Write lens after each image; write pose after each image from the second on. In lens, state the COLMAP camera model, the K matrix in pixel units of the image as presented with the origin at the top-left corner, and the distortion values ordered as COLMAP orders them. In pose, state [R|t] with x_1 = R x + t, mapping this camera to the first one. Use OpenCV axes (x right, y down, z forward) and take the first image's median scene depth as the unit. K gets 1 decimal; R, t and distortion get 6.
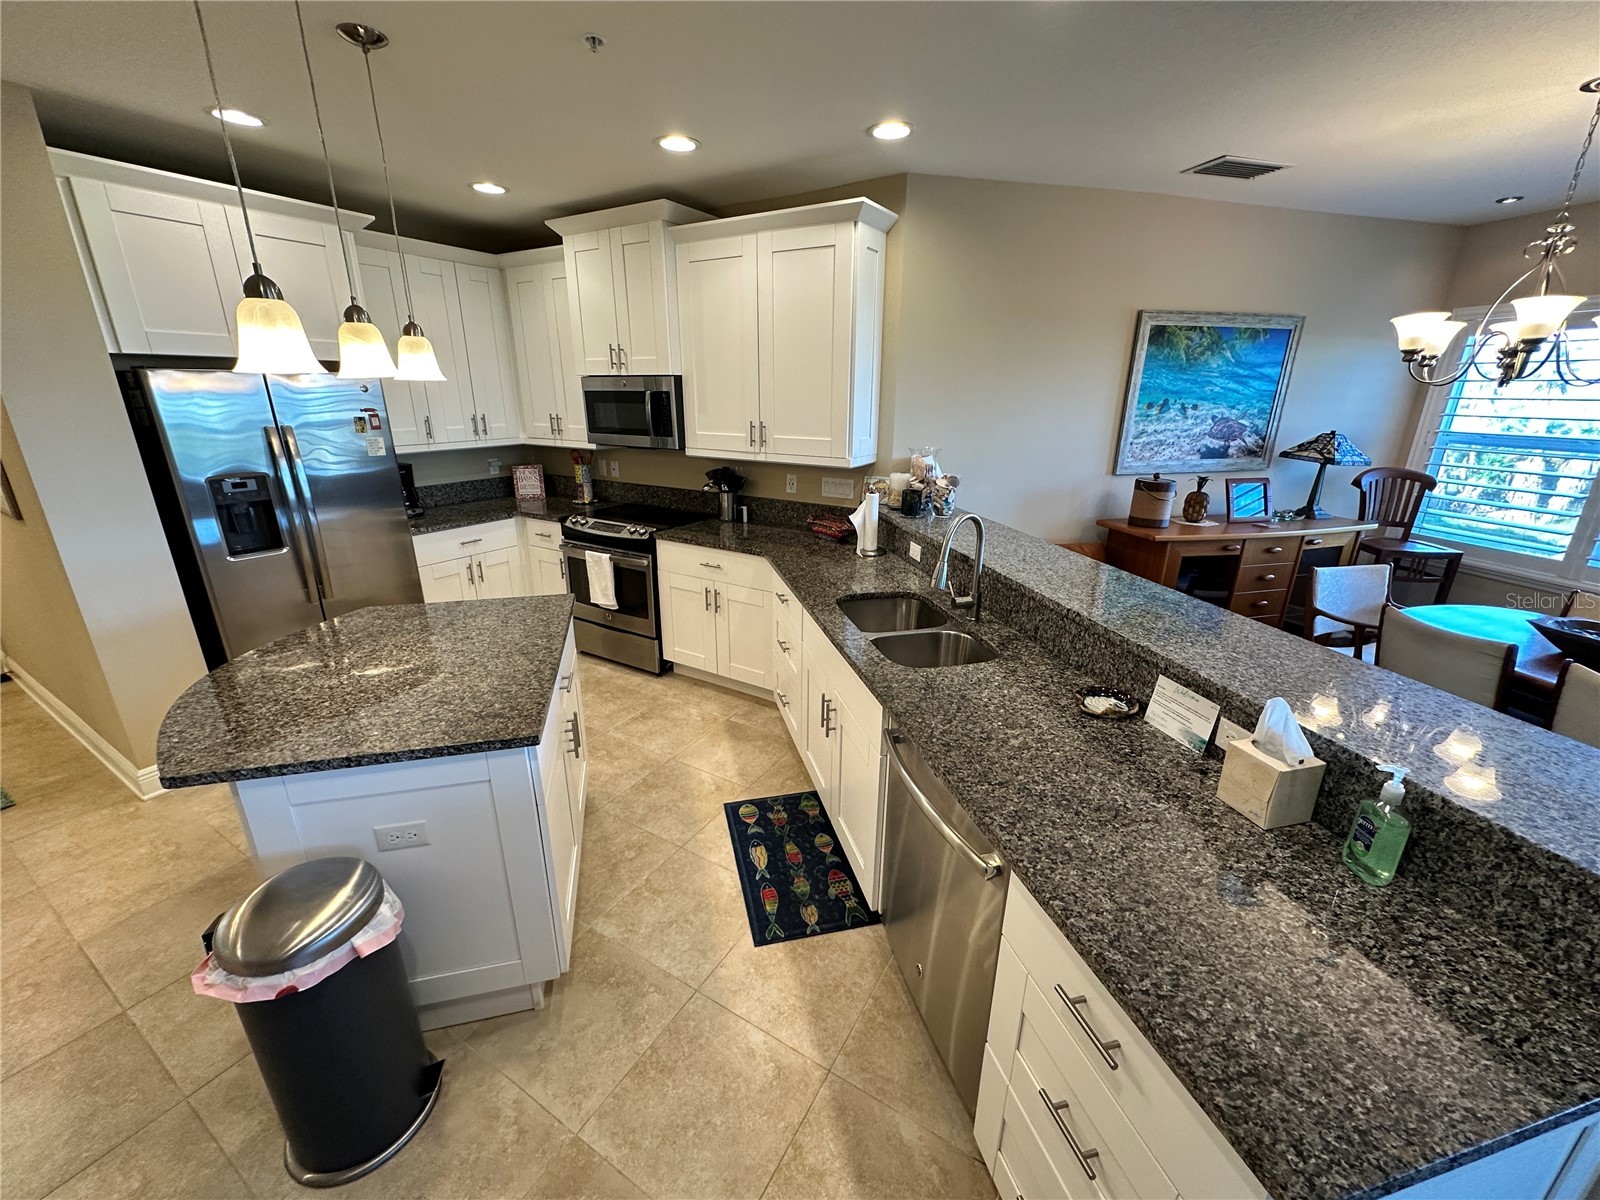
lens RADIAL K [[637.1, 0, 798.9], [0, 637.1, 599.0], [0, 0, 1]] dist [-0.002315, -0.000139]
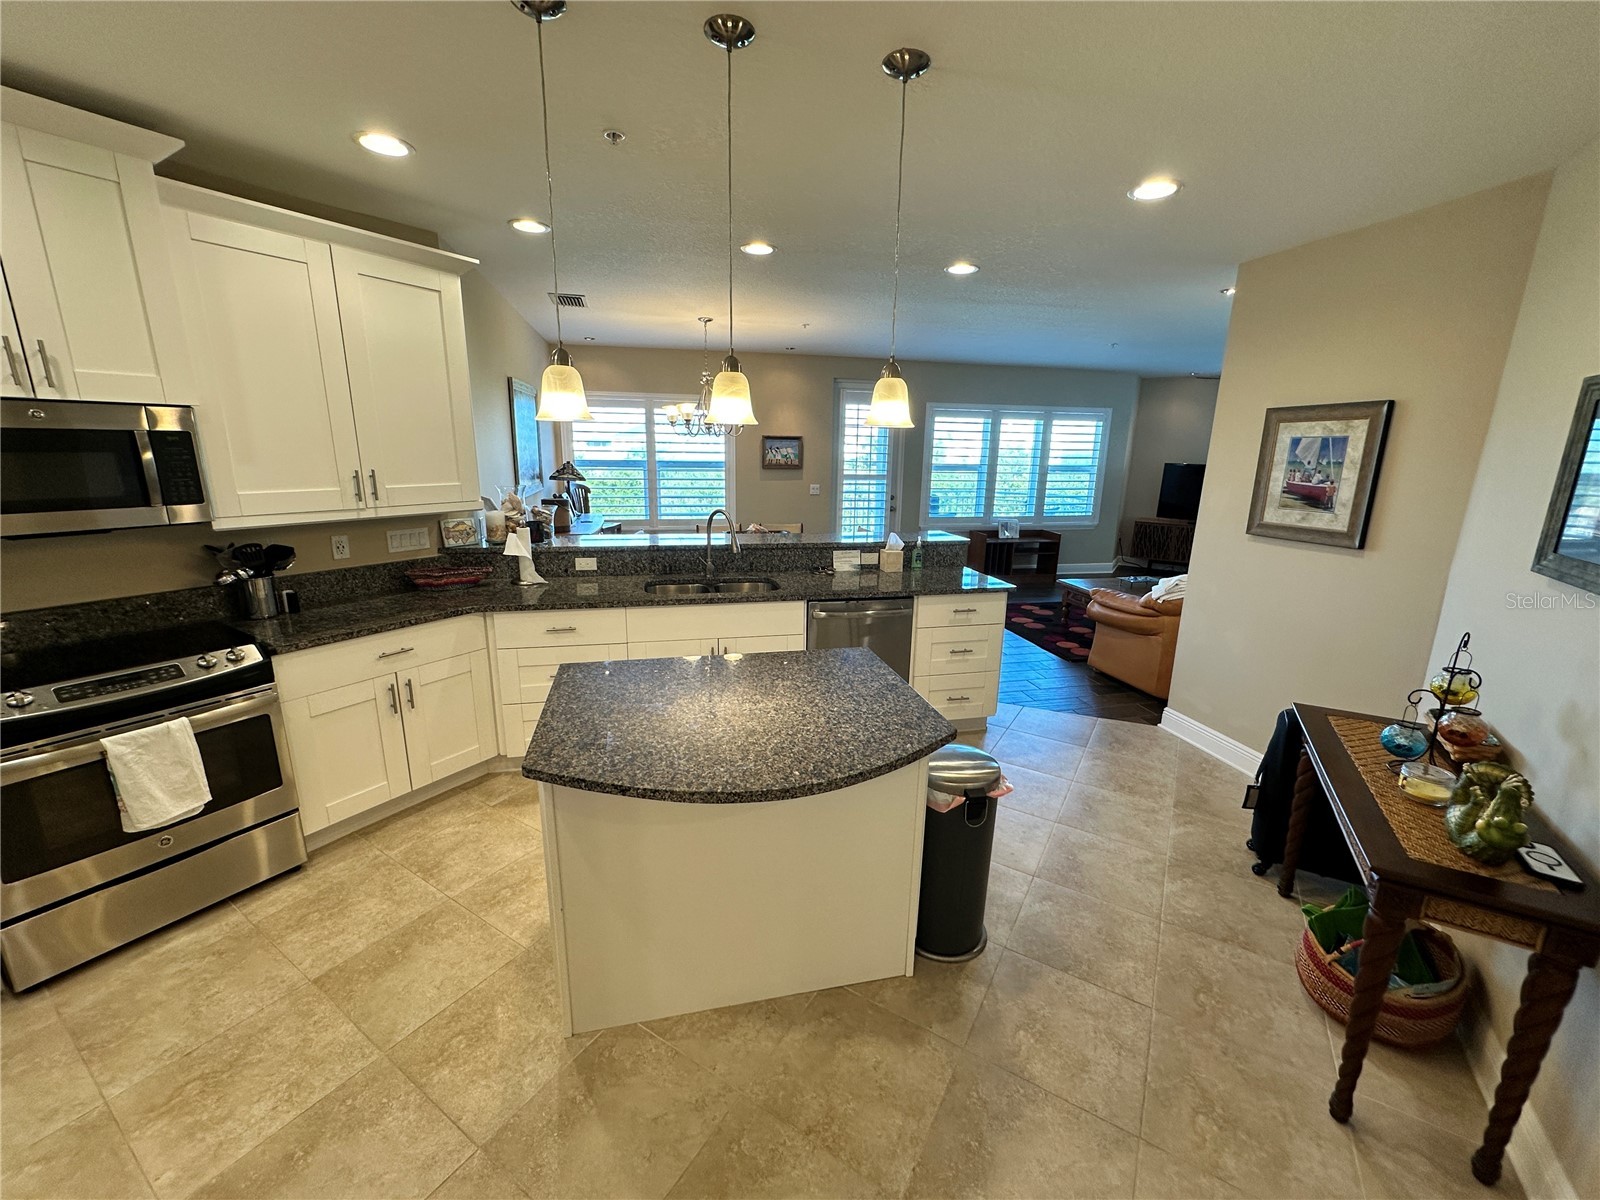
lens RADIAL K [[634.7, 0, 799.6], [0, 634.7, 598.2], [0, 0, 1]] dist [-0.001132, -0.000114]
pose [[0.019176, -0.240157, 0.970545, -0.797024], [0.299130, 0.927637, 0.223630, -0.128815], [-0.954020, 0.286031, 0.089627, 0.402119]]
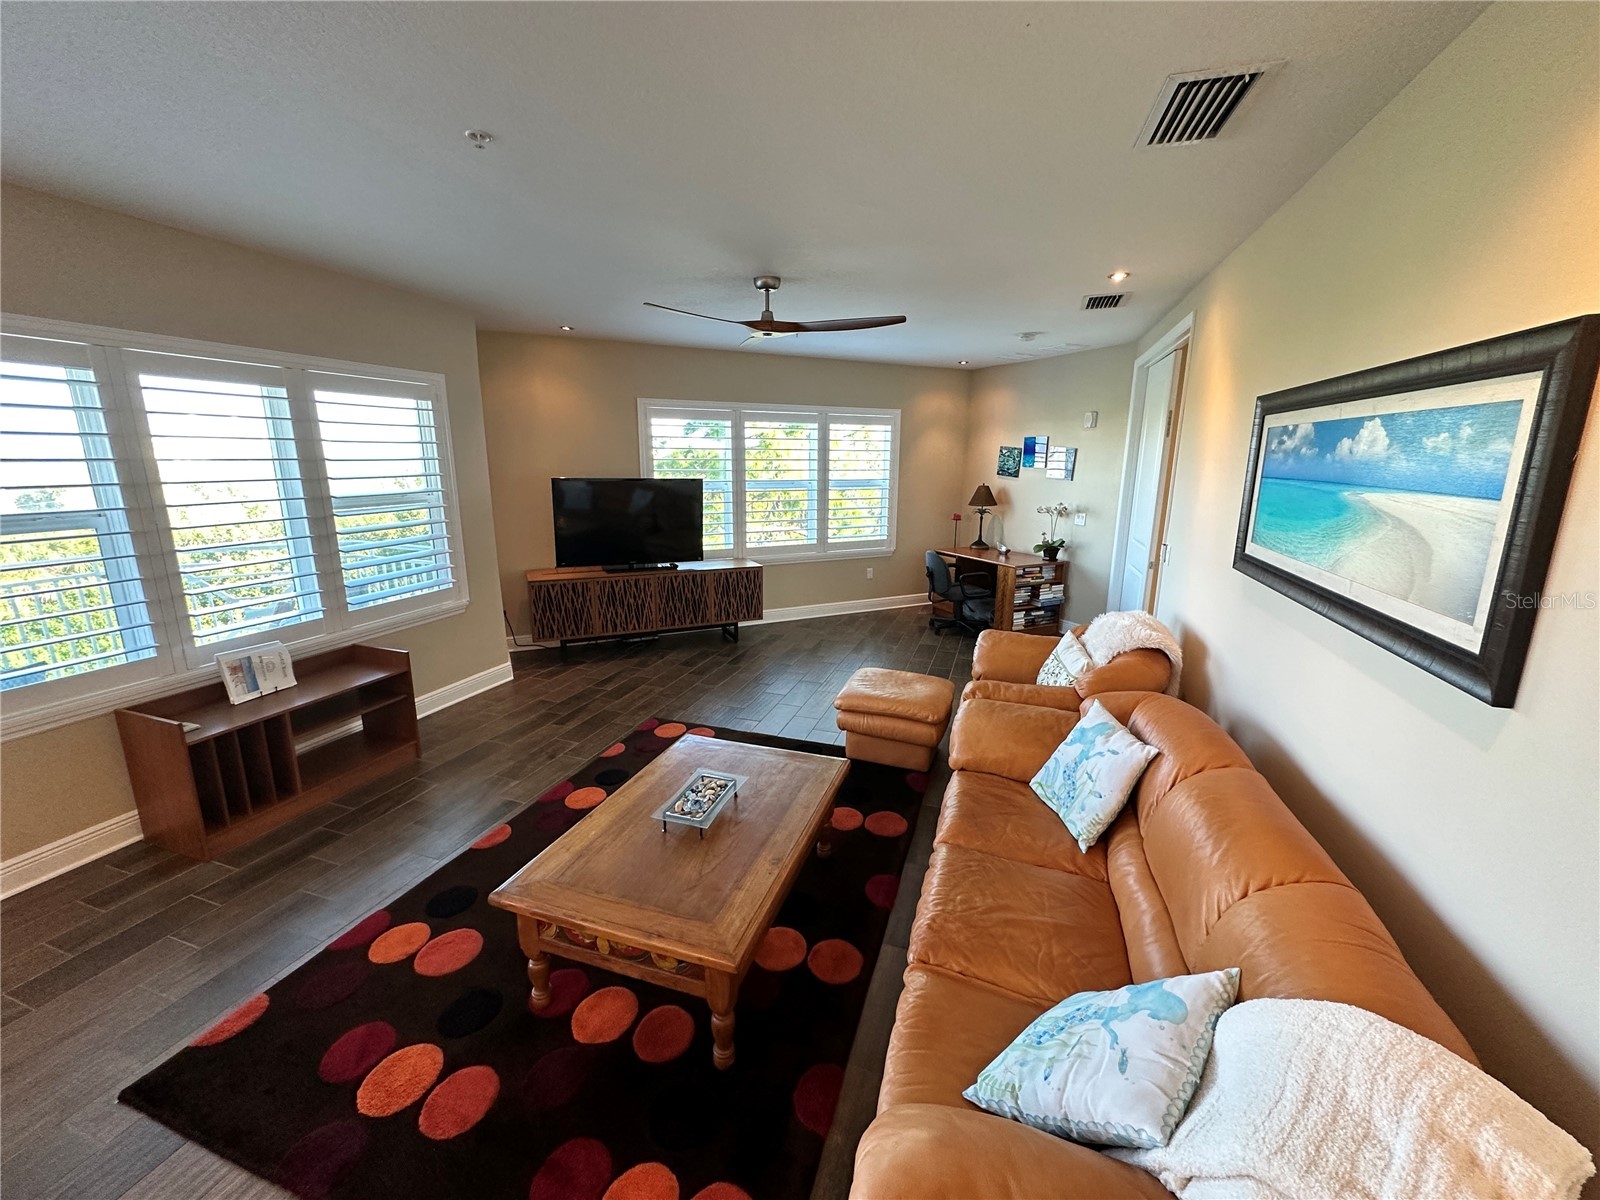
lens RADIAL K [[637.1, 0, 798.9], [0, 637.1, 599.0], [0, 0, 1]] dist [-0.002315, -0.000139]
pose [[-0.839888, -0.131435, 0.526605, 0.374470], [0.159216, 0.867889, 0.470552, -0.005839], [-0.518881, 0.479055, -0.708003, 0.020813]]
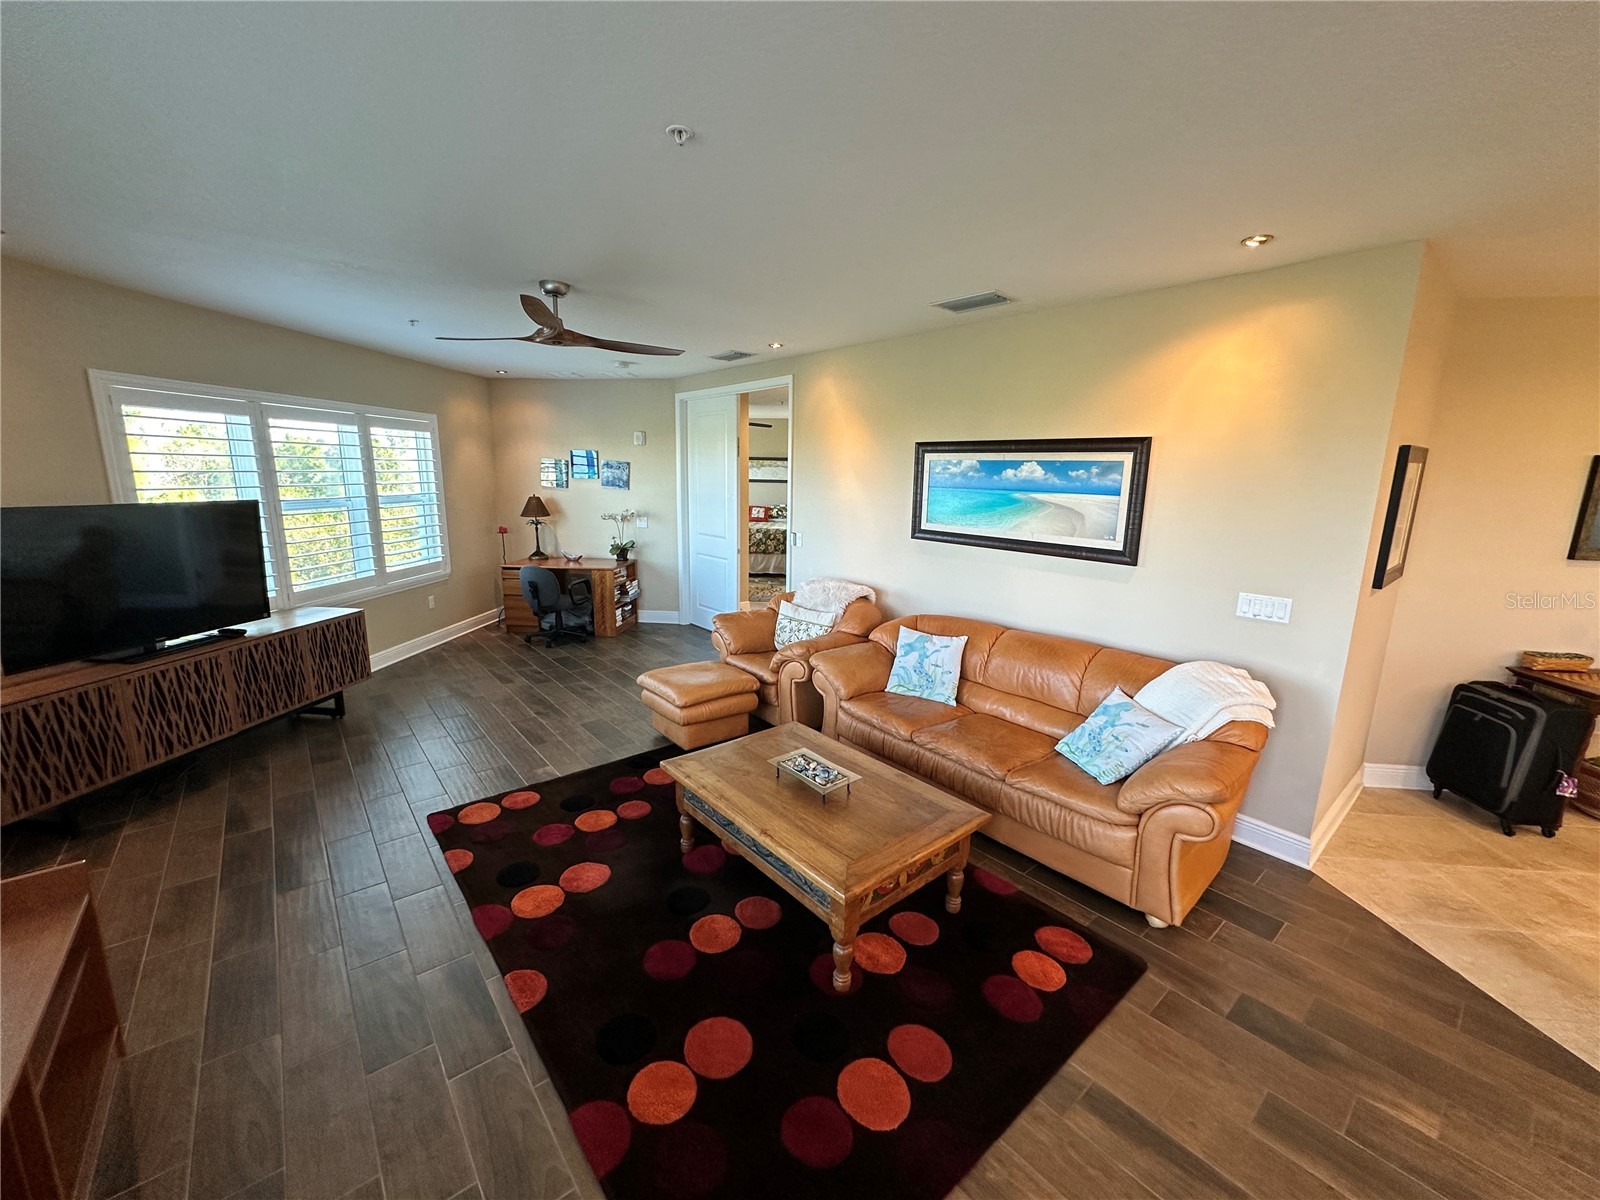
lens RADIAL K [[637.1, 0, 798.9], [0, 637.1, 599.0], [0, 0, 1]] dist [-0.002315, -0.000139]
pose [[-0.900969, 0.063388, -0.429228, 1.055991], [-0.159129, 0.872061, 0.462804, -0.061036], [0.403649, 0.485275, -0.775613, 0.178941]]
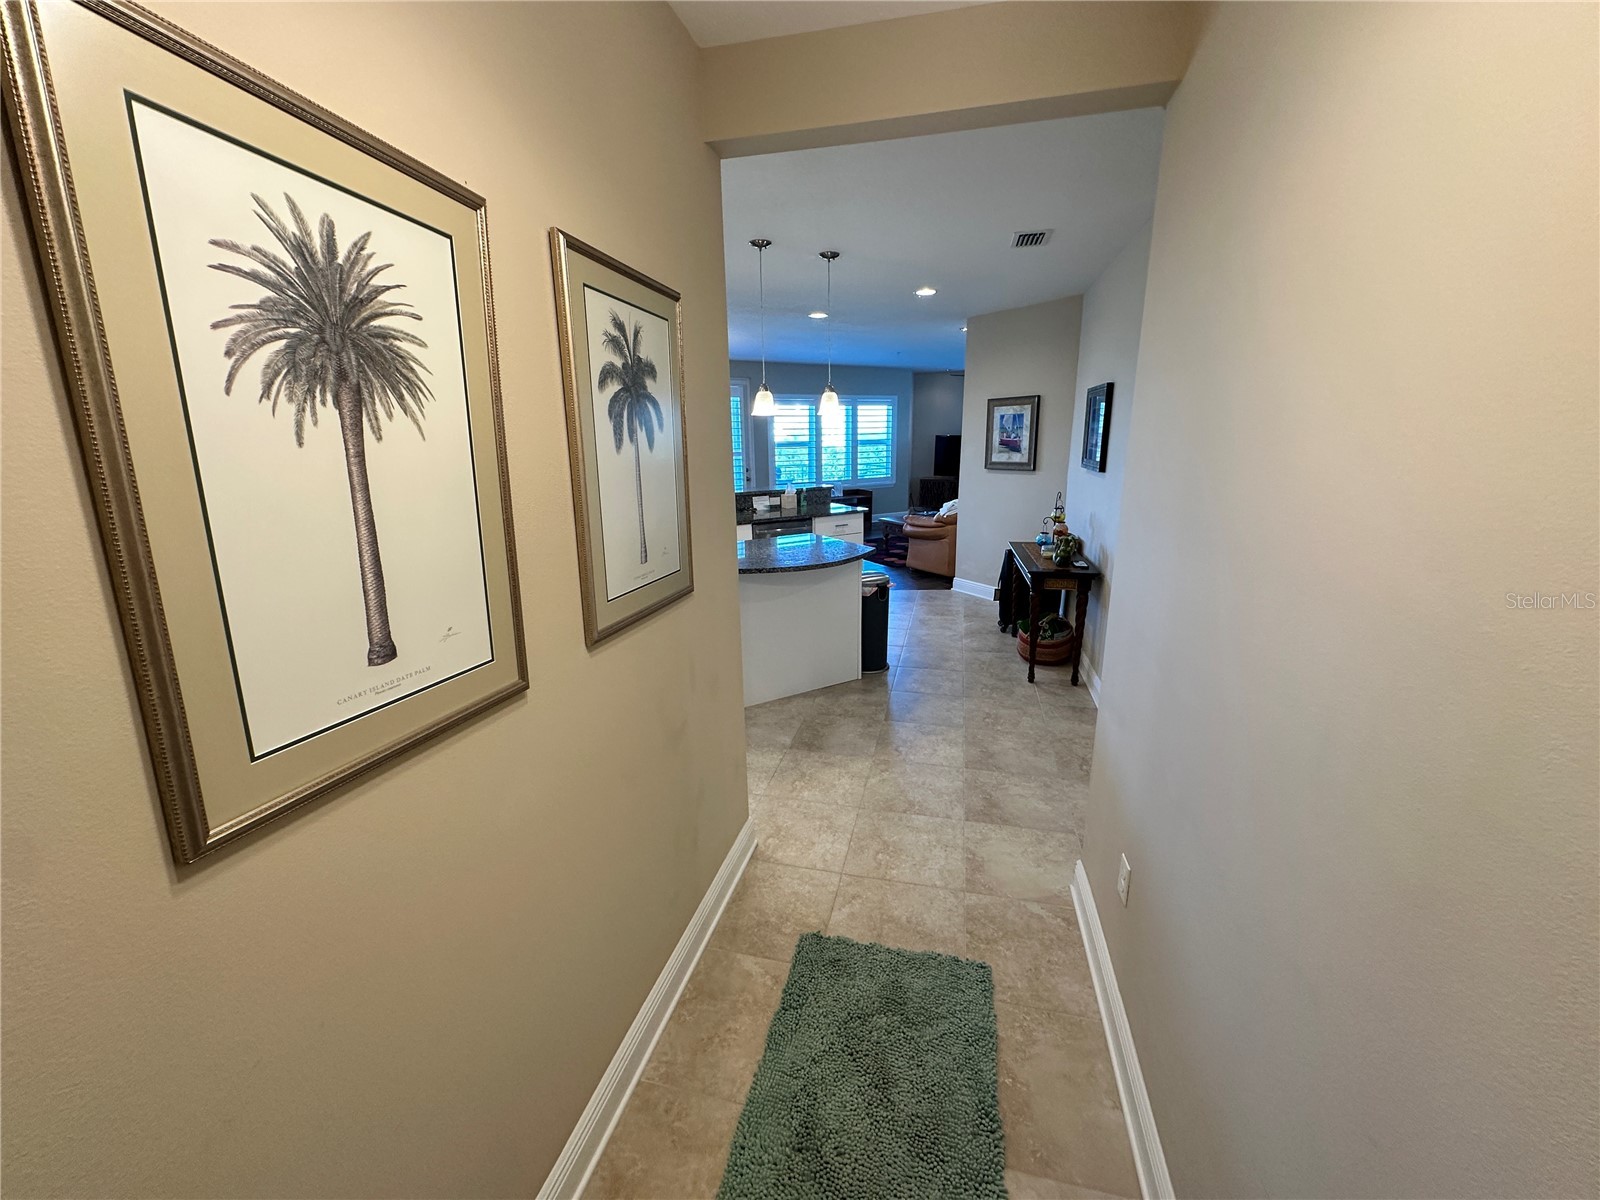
lens RADIAL K [[637.6, 0, 800.1], [0, 637.6, 598.9], [0, 0, 1]] dist [-0.001464, 0.000266]
pose [[-0.295028, -0.244279, 0.923735, -1.337880], [0.314047, 0.888265, 0.335201, -0.222163], [-0.902404, 0.388989, -0.185348, 0.709479]]
